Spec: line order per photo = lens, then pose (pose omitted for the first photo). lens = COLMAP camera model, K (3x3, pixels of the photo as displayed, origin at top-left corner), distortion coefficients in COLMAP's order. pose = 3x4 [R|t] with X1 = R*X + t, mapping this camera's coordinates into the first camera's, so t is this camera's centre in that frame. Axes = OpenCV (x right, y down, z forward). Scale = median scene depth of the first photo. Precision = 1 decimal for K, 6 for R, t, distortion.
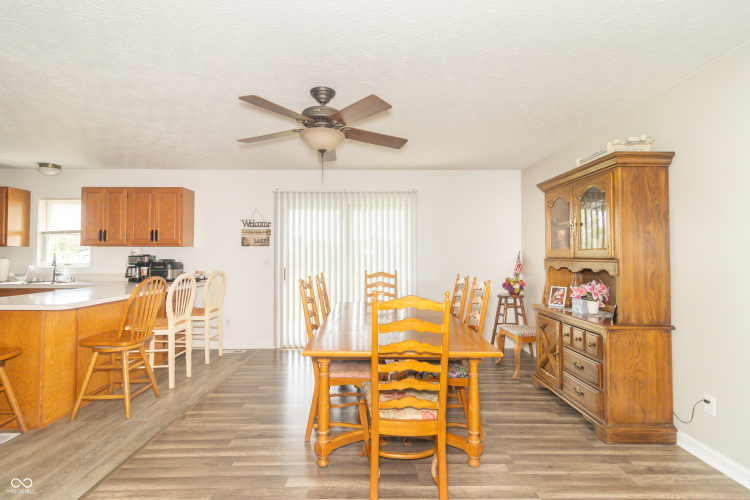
lens RADIAL K [[364.8, 0, 370.8], [0, 364.8, 246.6], [0, 0, 1]] dist [0.018249, -0.000149]
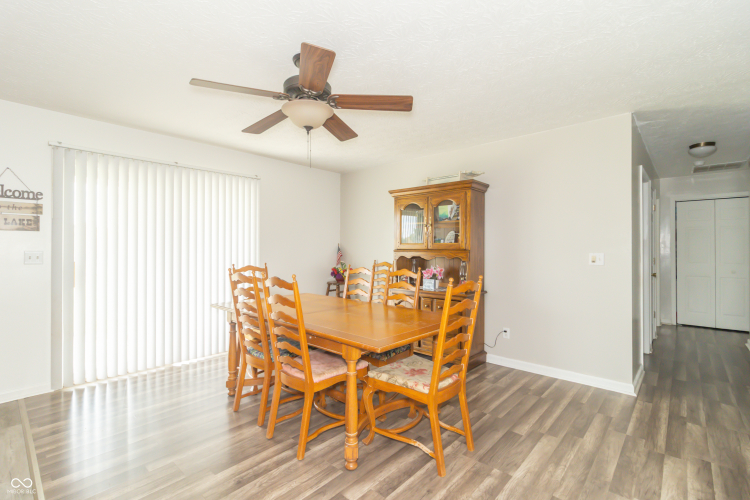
lens RADIAL K [[364.8, 0, 371.3], [0, 364.8, 249.9], [0, 0, 1]] dist [0.018249, -0.000149]
pose [[0.661318, -0.003429, 0.750098, -0.404255], [-0.022921, 0.999430, 0.024777, 0.002015], [-0.749755, -0.033578, 0.660863, 0.174746]]
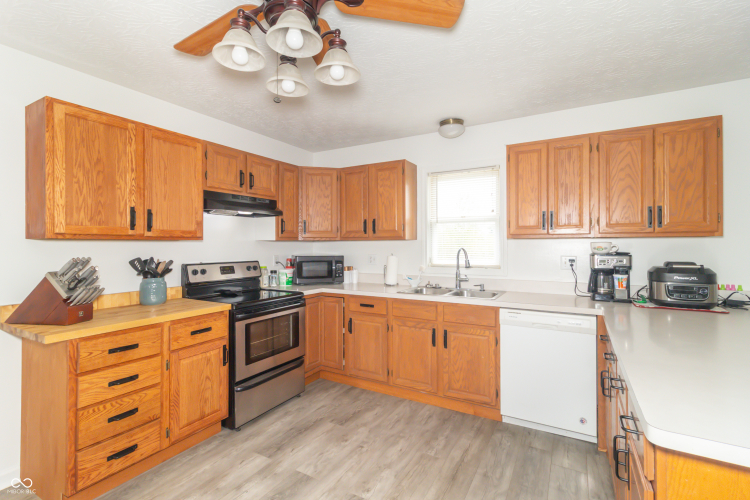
lens RADIAL K [[364.8, 0, 360.9], [0, 364.8, 244.9], [0, 0, 1]] dist [0.018249, -0.000149]
pose [[0.855924, -0.003524, -0.517089, -0.675494], [0.017033, 0.999626, 0.021382, -0.008266], [0.516820, -0.027108, 0.855664, 0.327529]]
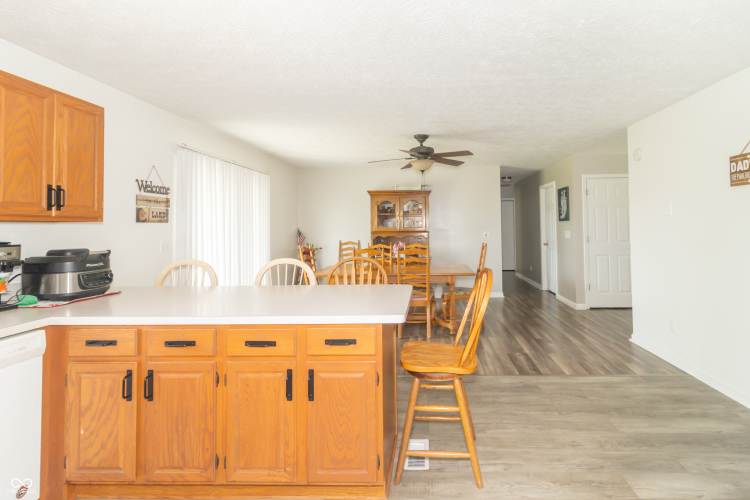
lens RADIAL K [[364.8, 0, 424.0], [0, 364.8, 219.4], [0, 0, 1]] dist [0.018249, -0.000149]
pose [[0.022848, 0.017716, 0.999582, -1.029533], [-0.014485, 0.999744, -0.017388, -0.002514], [-0.999634, -0.014082, 0.023099, 0.540065]]
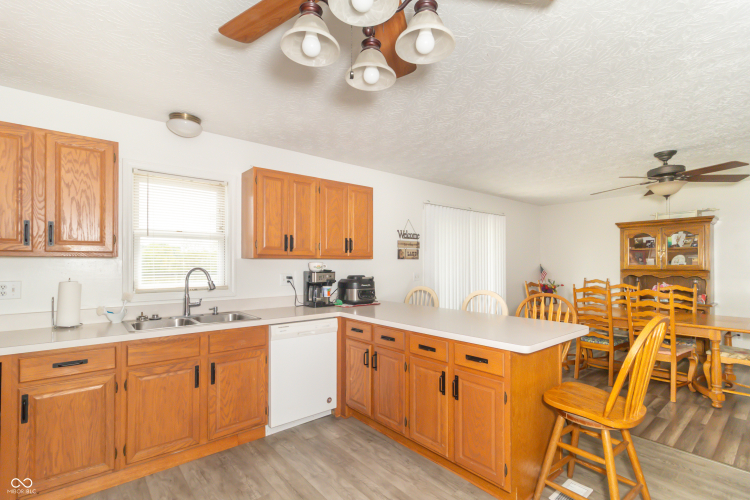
lens RADIAL K [[364.8, 0, 389.1], [0, 364.8, 263.4], [0, 0, 1]] dist [0.018249, -0.000149]
pose [[0.750363, -0.000420, 0.661026, -1.036634], [-0.016327, 0.999683, 0.019168, -0.008380], [-0.660825, -0.025176, 0.750118, 0.359838]]
